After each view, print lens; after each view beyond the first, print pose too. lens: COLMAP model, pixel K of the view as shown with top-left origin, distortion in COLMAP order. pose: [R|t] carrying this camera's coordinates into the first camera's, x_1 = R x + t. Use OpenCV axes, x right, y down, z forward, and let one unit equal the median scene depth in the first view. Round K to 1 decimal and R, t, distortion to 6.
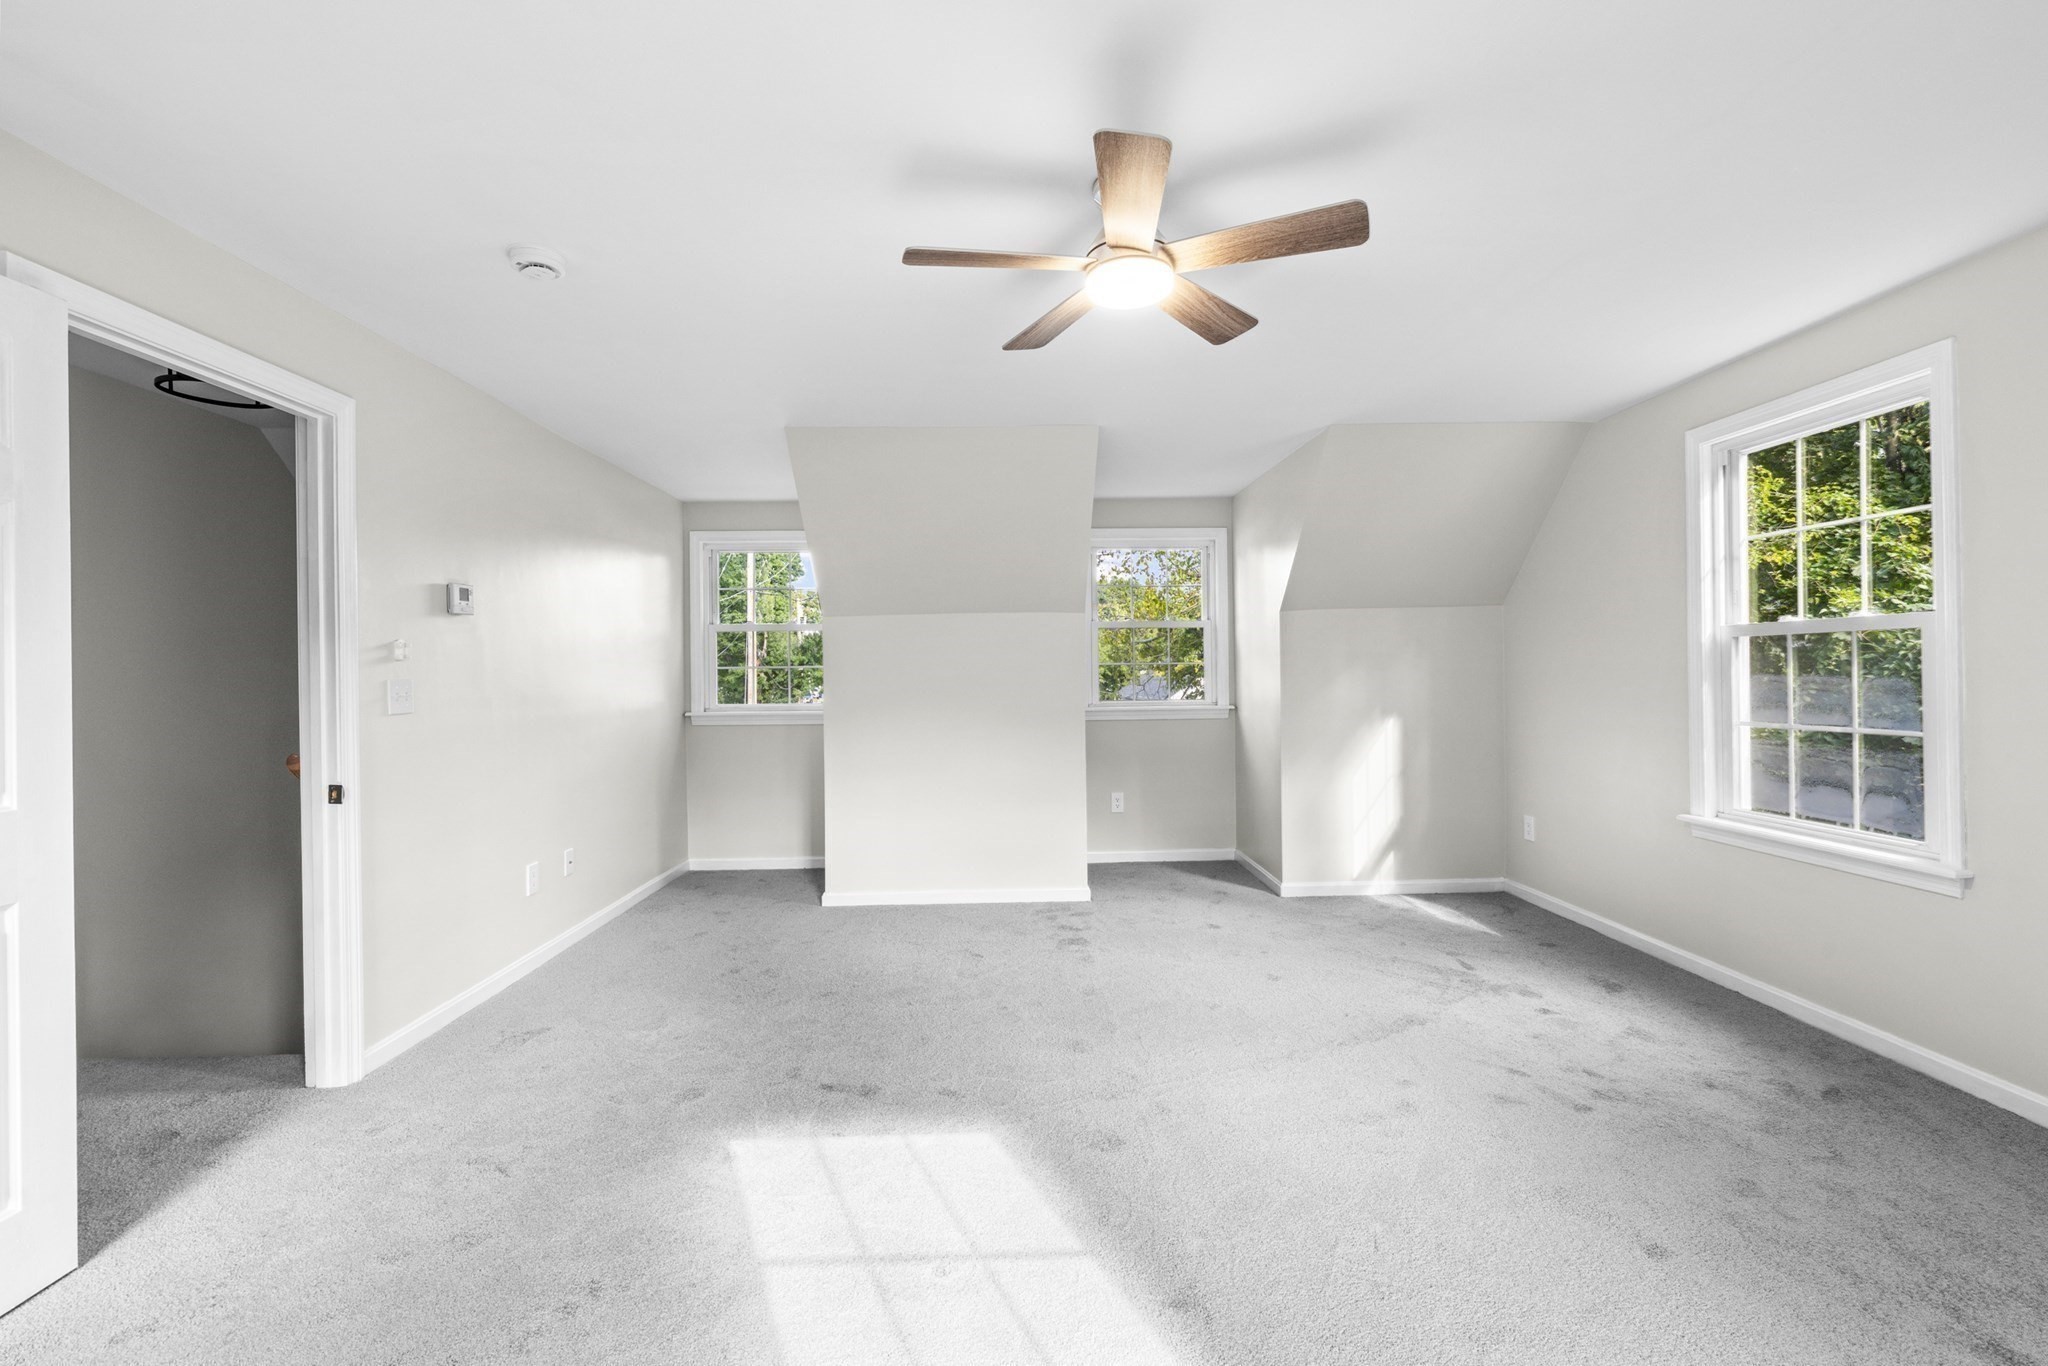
lens RADIAL K [[892.8, 0, 1030.0], [0, 892.8, 676.1], [0, 0, 1]] dist [-0.003463, 0.000566]
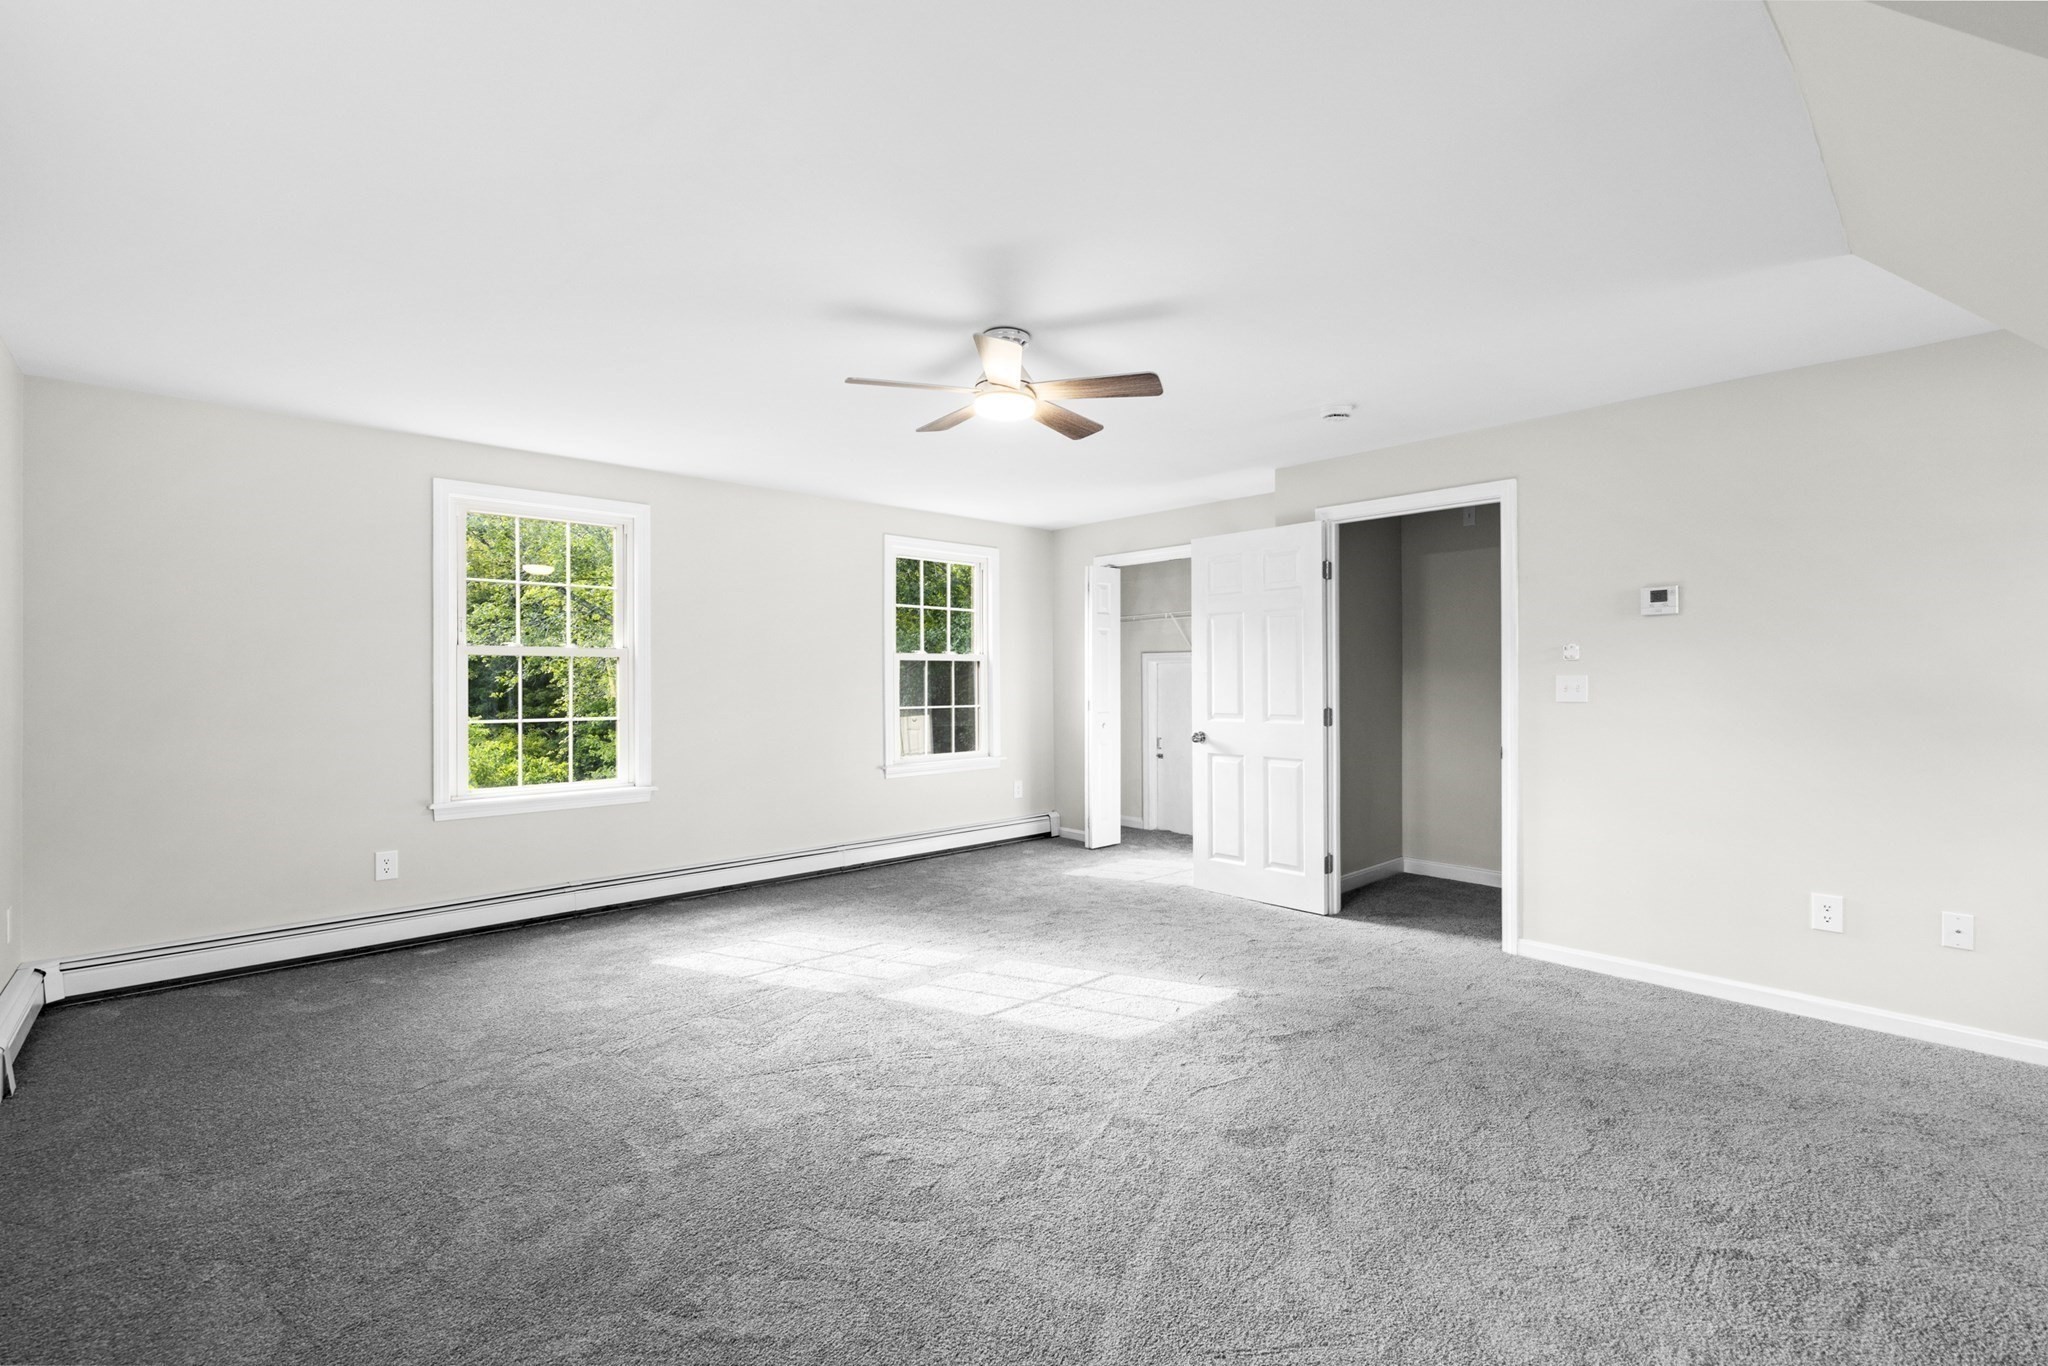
lens RADIAL K [[892.8, 0, 1030.0], [0, 892.8, 676.1], [0, 0, 1]] dist [-0.003463, 0.000566]
pose [[-0.760797, 0.010861, -0.648899, 0.727613], [0.007469, 0.999940, 0.007979, -0.011623], [0.648947, 0.001224, -0.760833, 1.502723]]
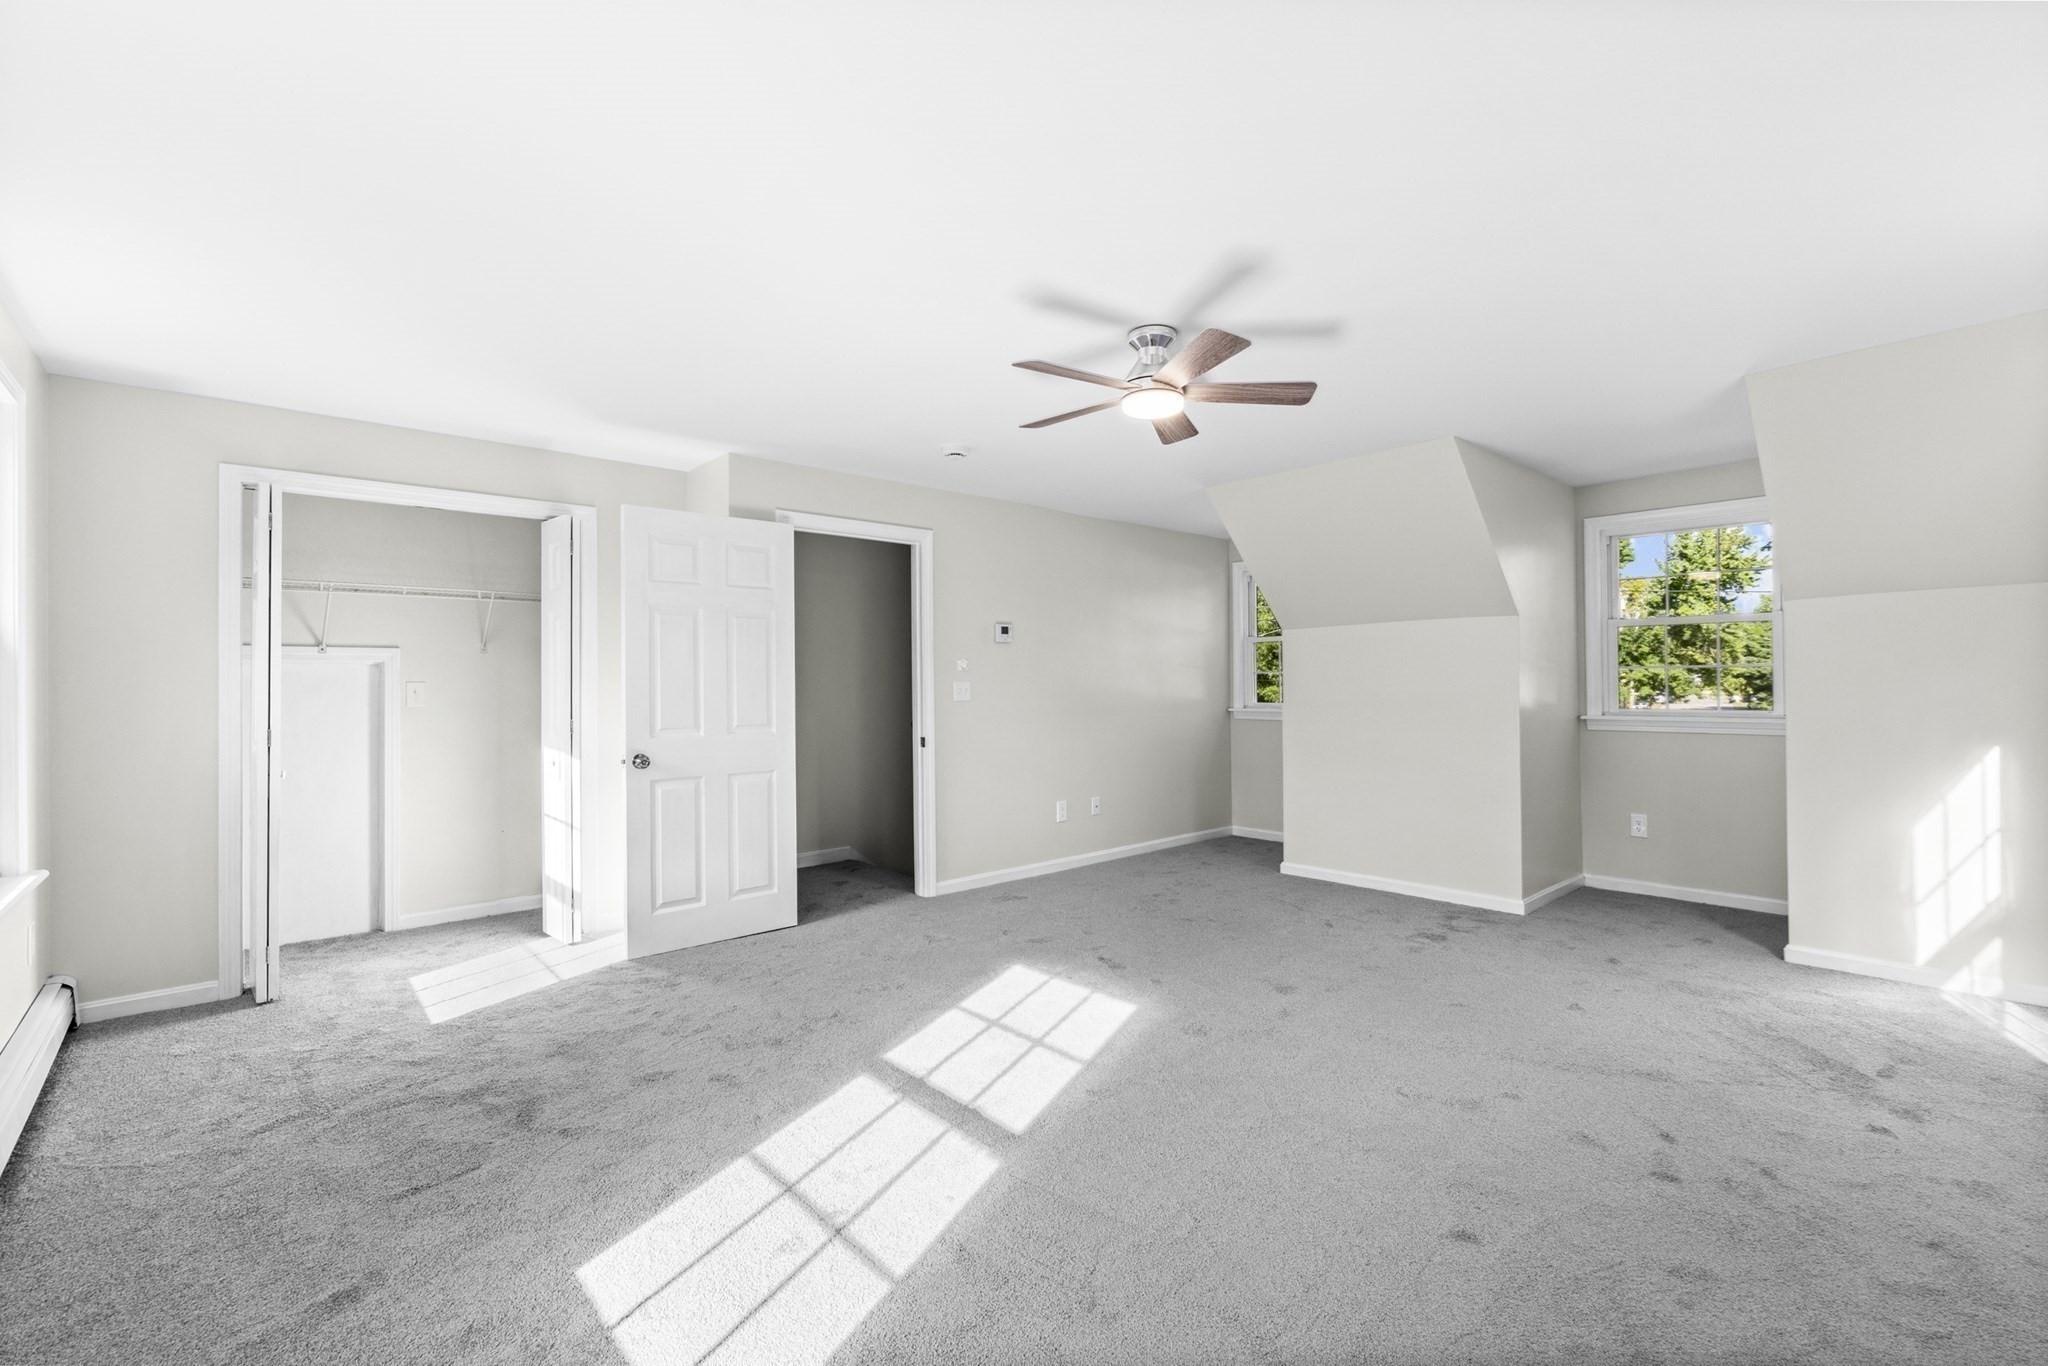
lens RADIAL K [[892.8, 0, 1030.0], [0, 892.8, 676.1], [0, 0, 1]] dist [-0.003463, 0.000566]
pose [[0.637831, -0.000489, -0.770176, 0.771053], [-0.002101, 0.999995, -0.002375, -0.003870], [0.770174, 0.003133, 0.637827, -0.034964]]
